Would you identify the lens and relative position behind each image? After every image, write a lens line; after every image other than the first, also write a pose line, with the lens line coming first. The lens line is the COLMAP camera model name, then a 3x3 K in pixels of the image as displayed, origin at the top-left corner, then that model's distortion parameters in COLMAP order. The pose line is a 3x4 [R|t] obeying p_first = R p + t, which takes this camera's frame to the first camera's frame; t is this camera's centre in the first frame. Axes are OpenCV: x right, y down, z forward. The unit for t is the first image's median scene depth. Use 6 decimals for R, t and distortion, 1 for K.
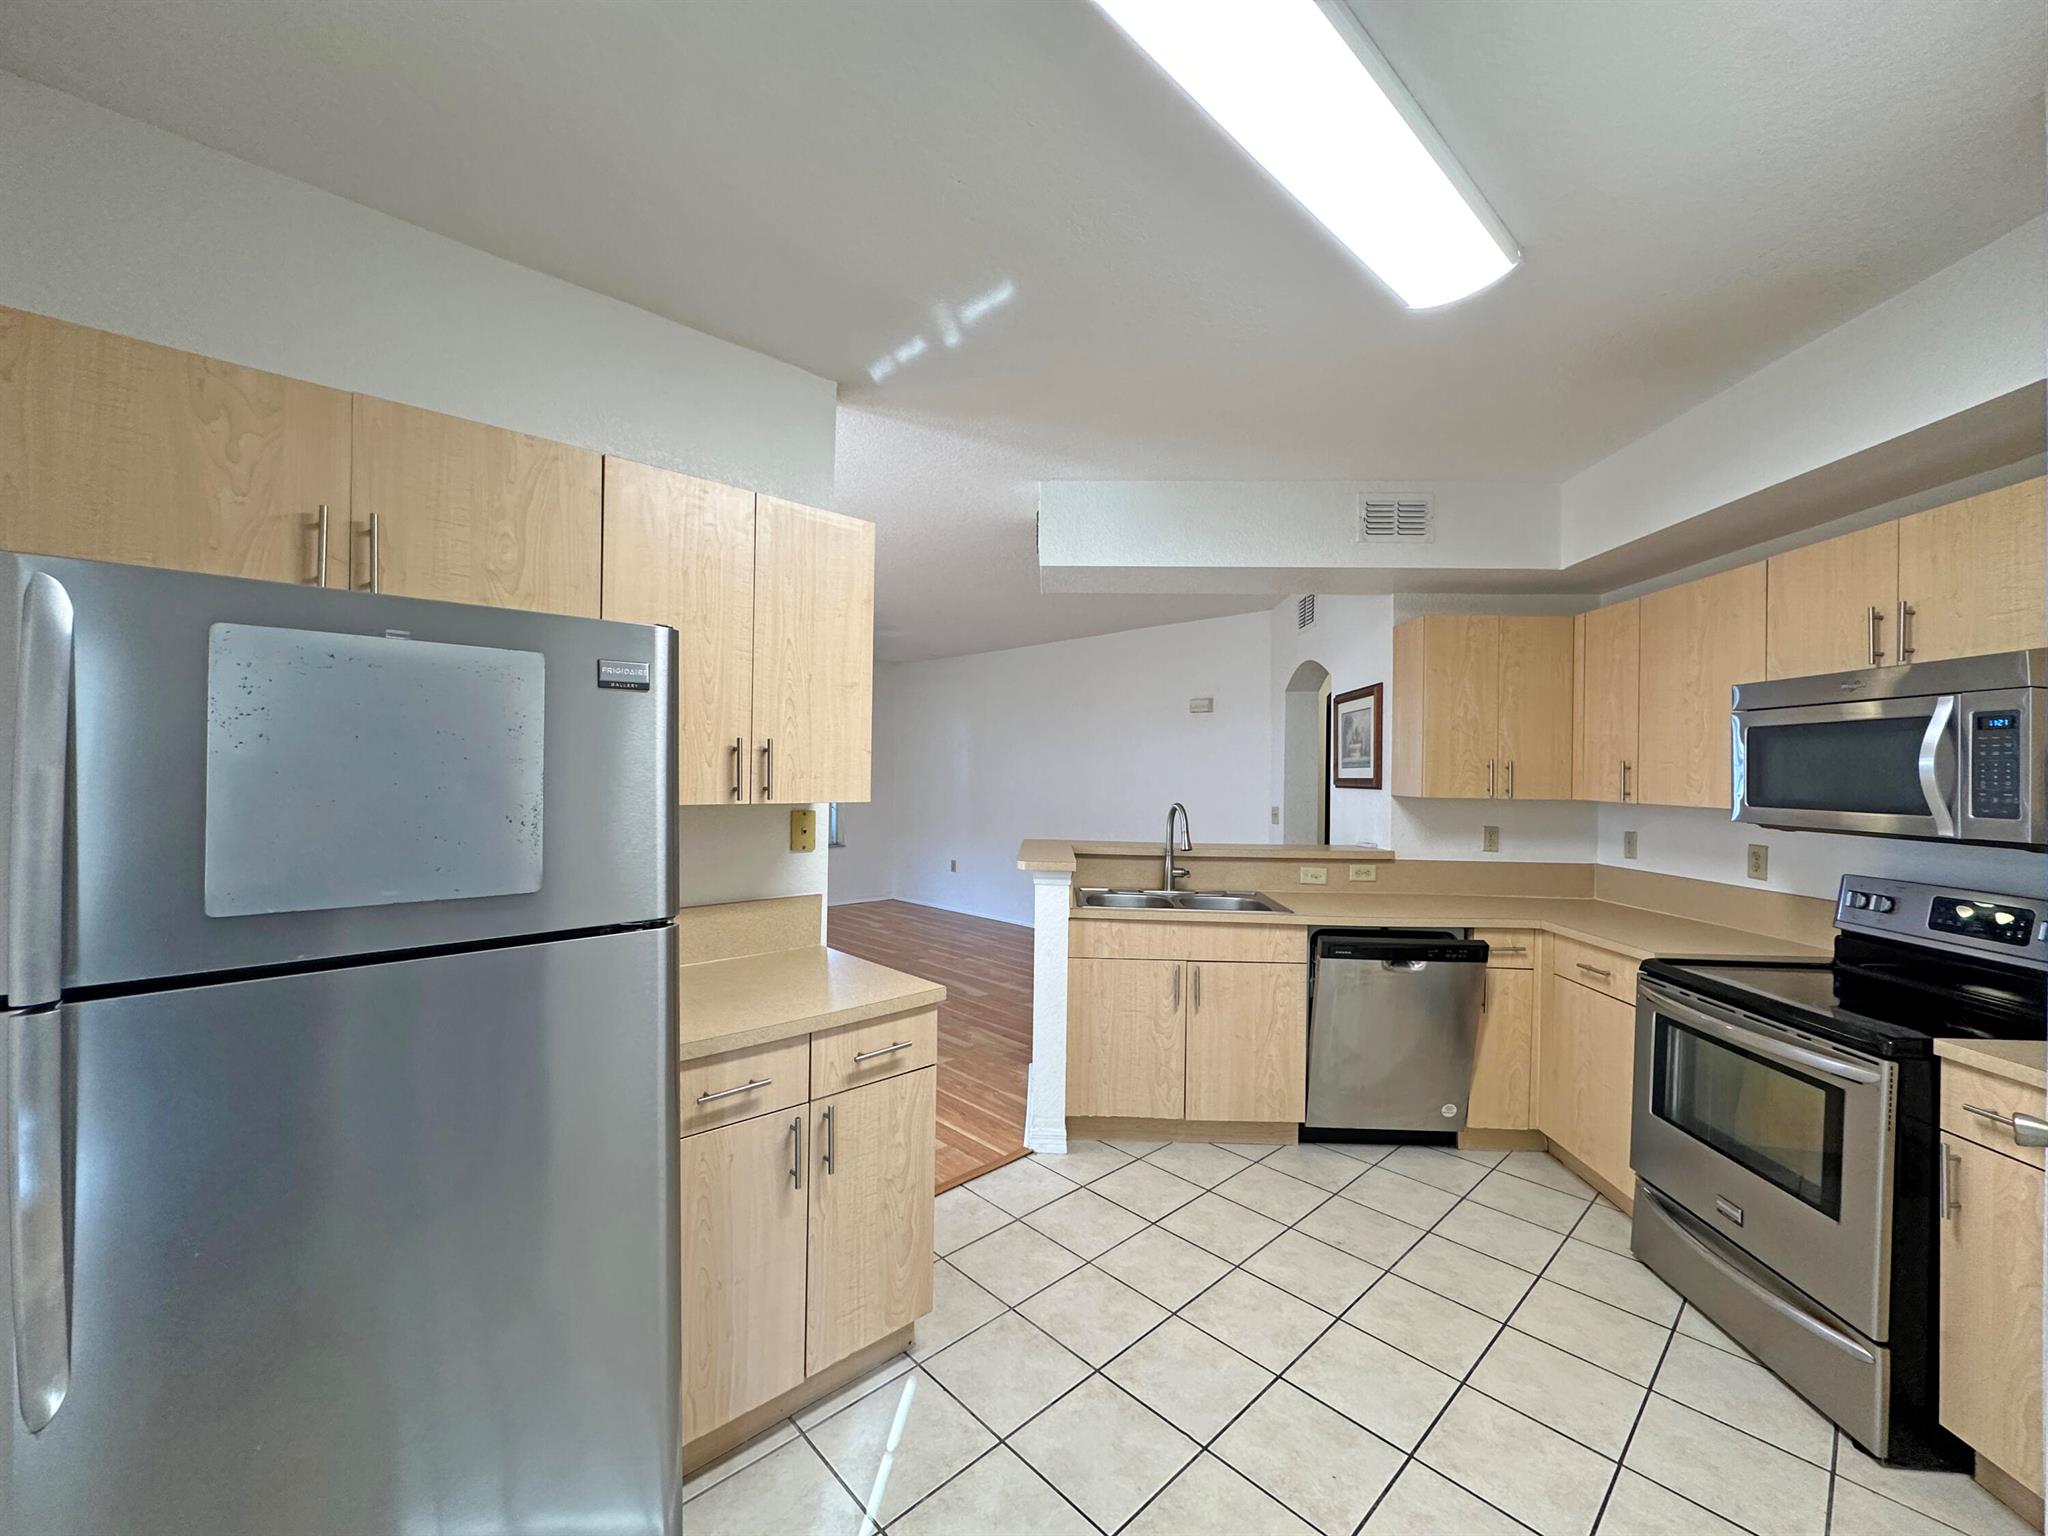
lens RADIAL K [[819.4, 0, 1024.0], [0, 819.4, 768.0], [0, 0, 1]] dist [-0.003863, 0.001176]
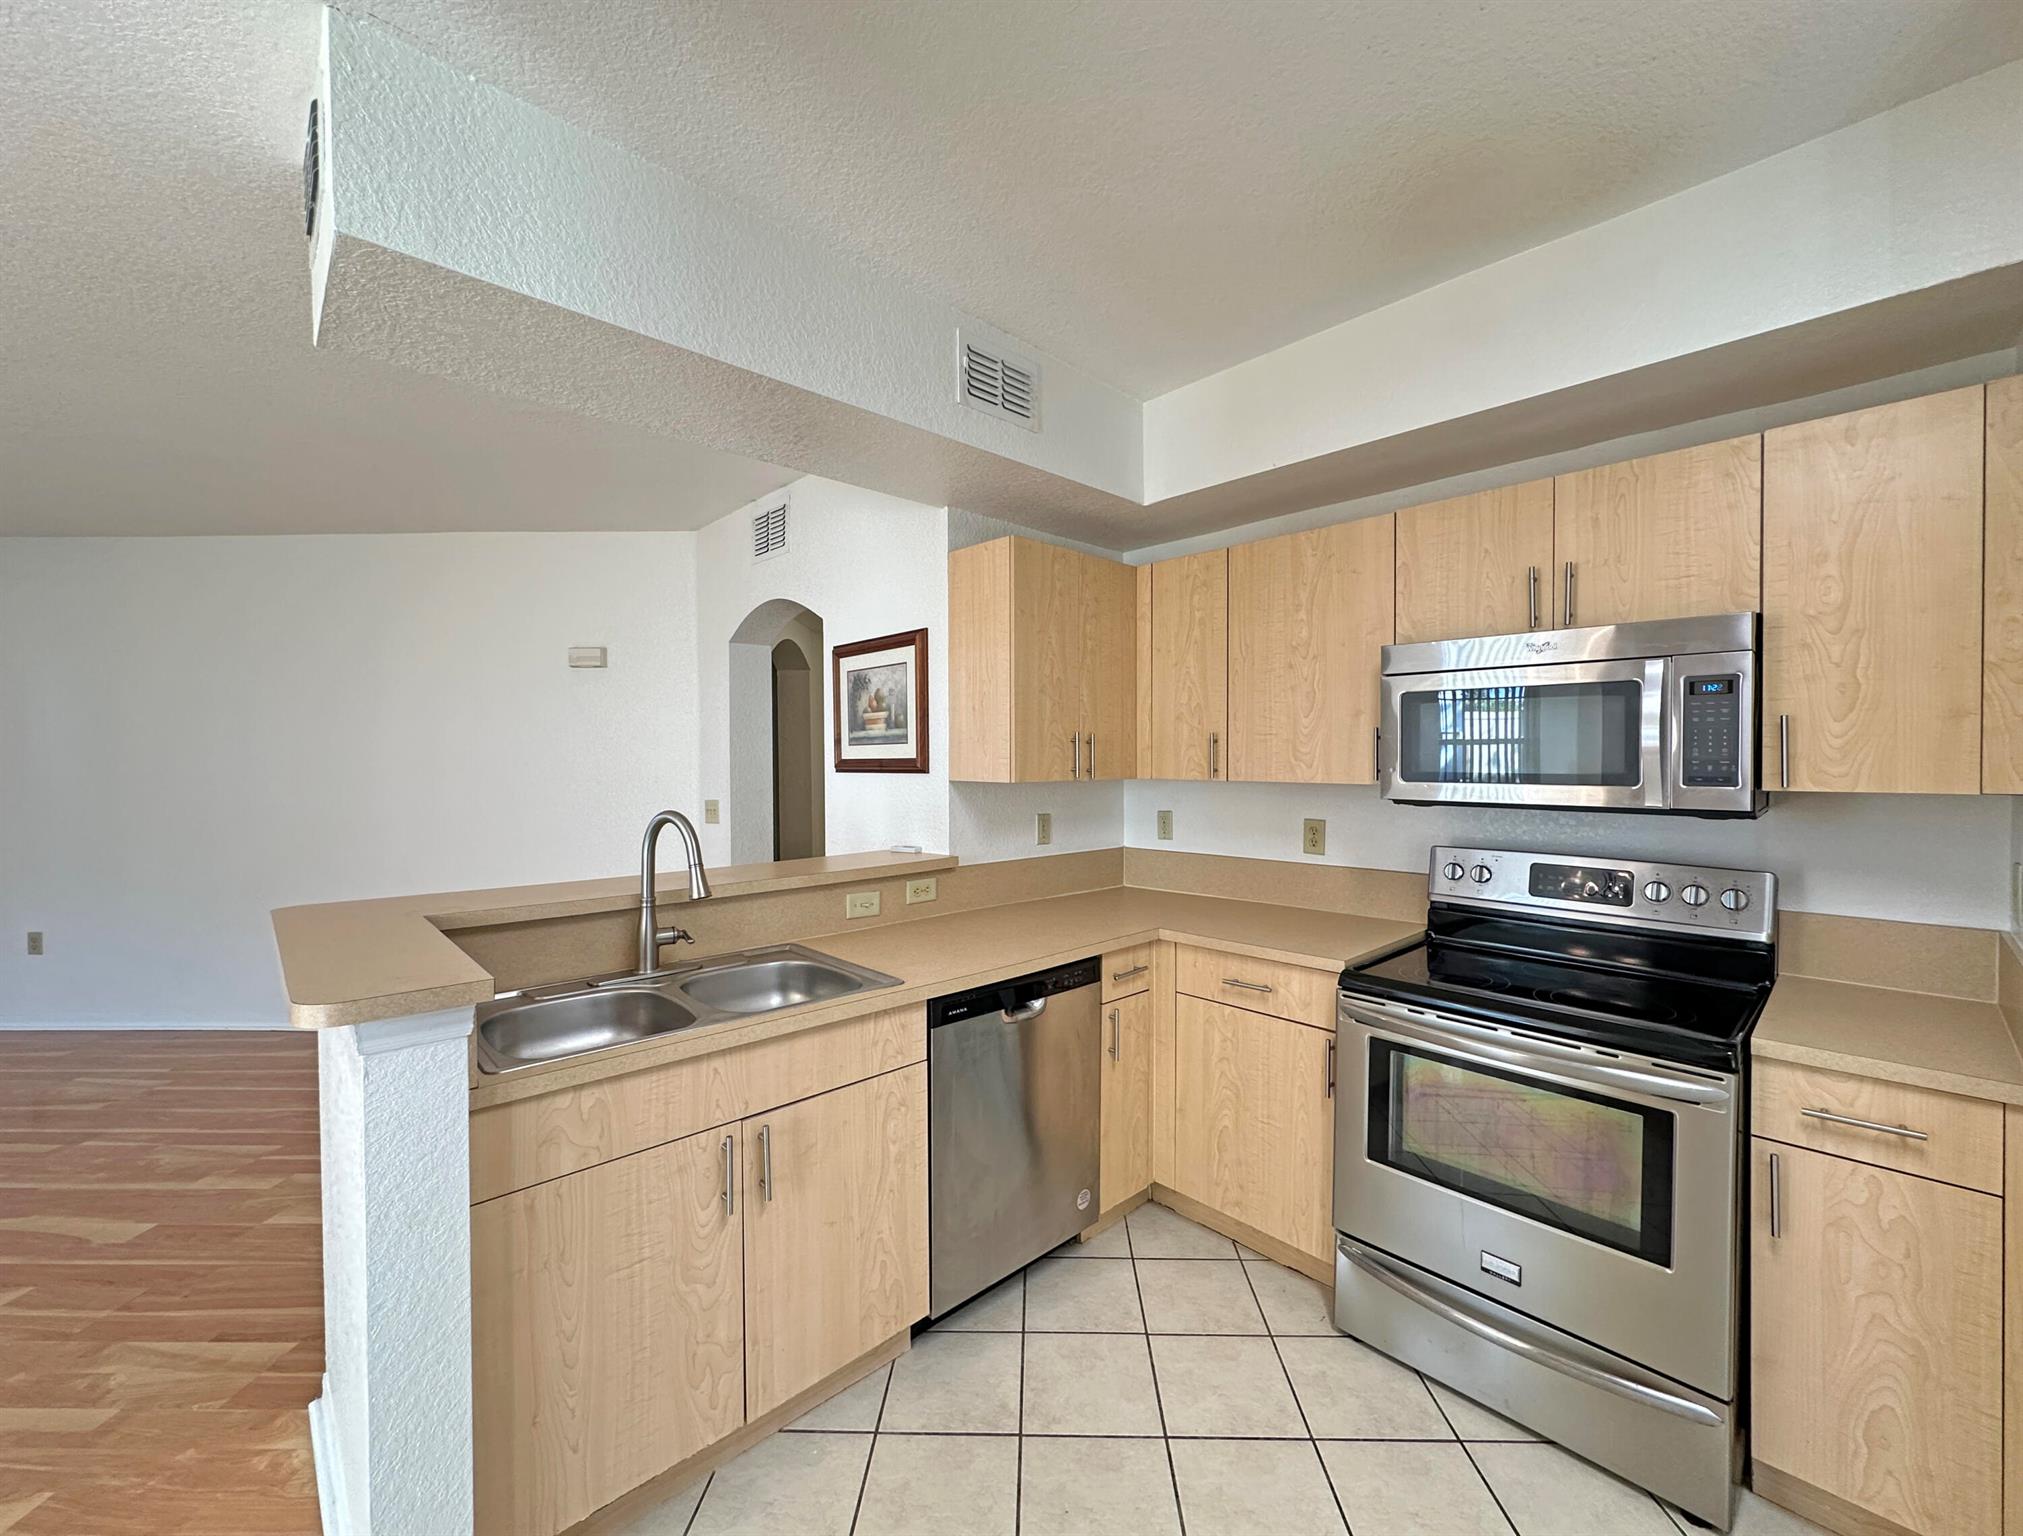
lens RADIAL K [[815.4, 0, 1019.8], [0, 815.4, 766.1], [0, 0, 1]] dist [-0.003065, 0.000276]
pose [[0.699293, -0.025117, 0.714394, -0.038866], [0.010352, 0.999634, 0.025012, 0.002790], [-0.714760, -0.010096, 0.699297, 0.521377]]
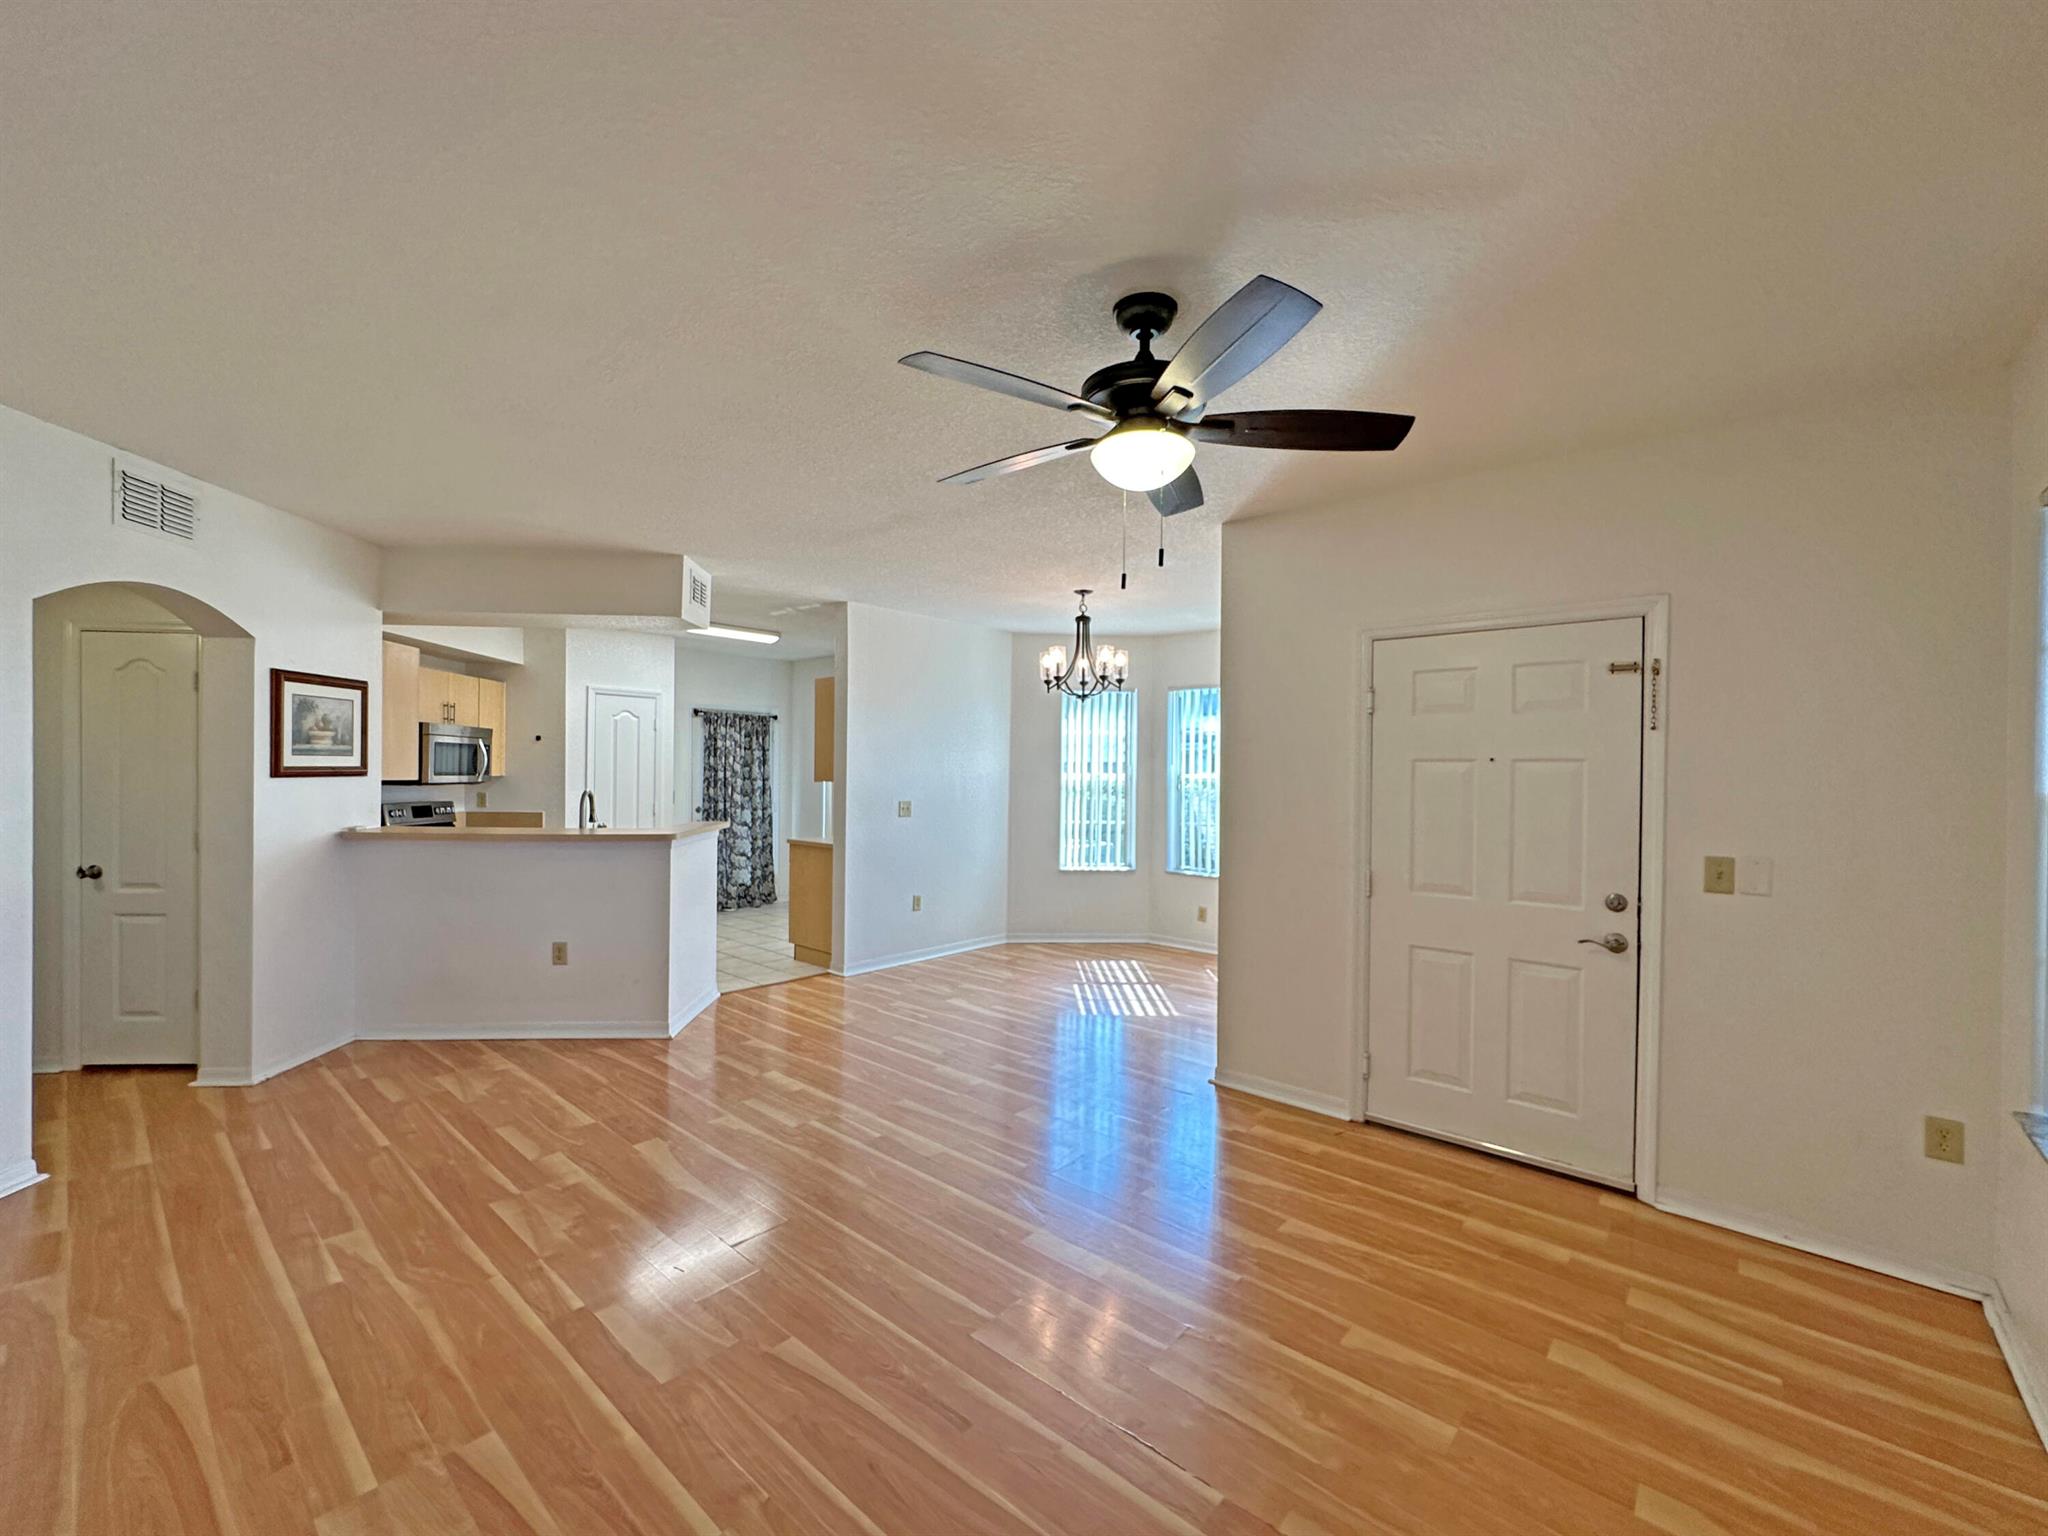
lens RADIAL K [[836.5, 0, 1025.7], [0, 836.5, 779.5], [0, 0, 1]] dist [-0.002545, 0.000574]
pose [[-0.994522, -0.030982, -0.099827, -0.431741], [-0.031576, 0.999492, 0.004366, -0.003464], [0.099641, 0.007494, -0.994995, 2.730002]]
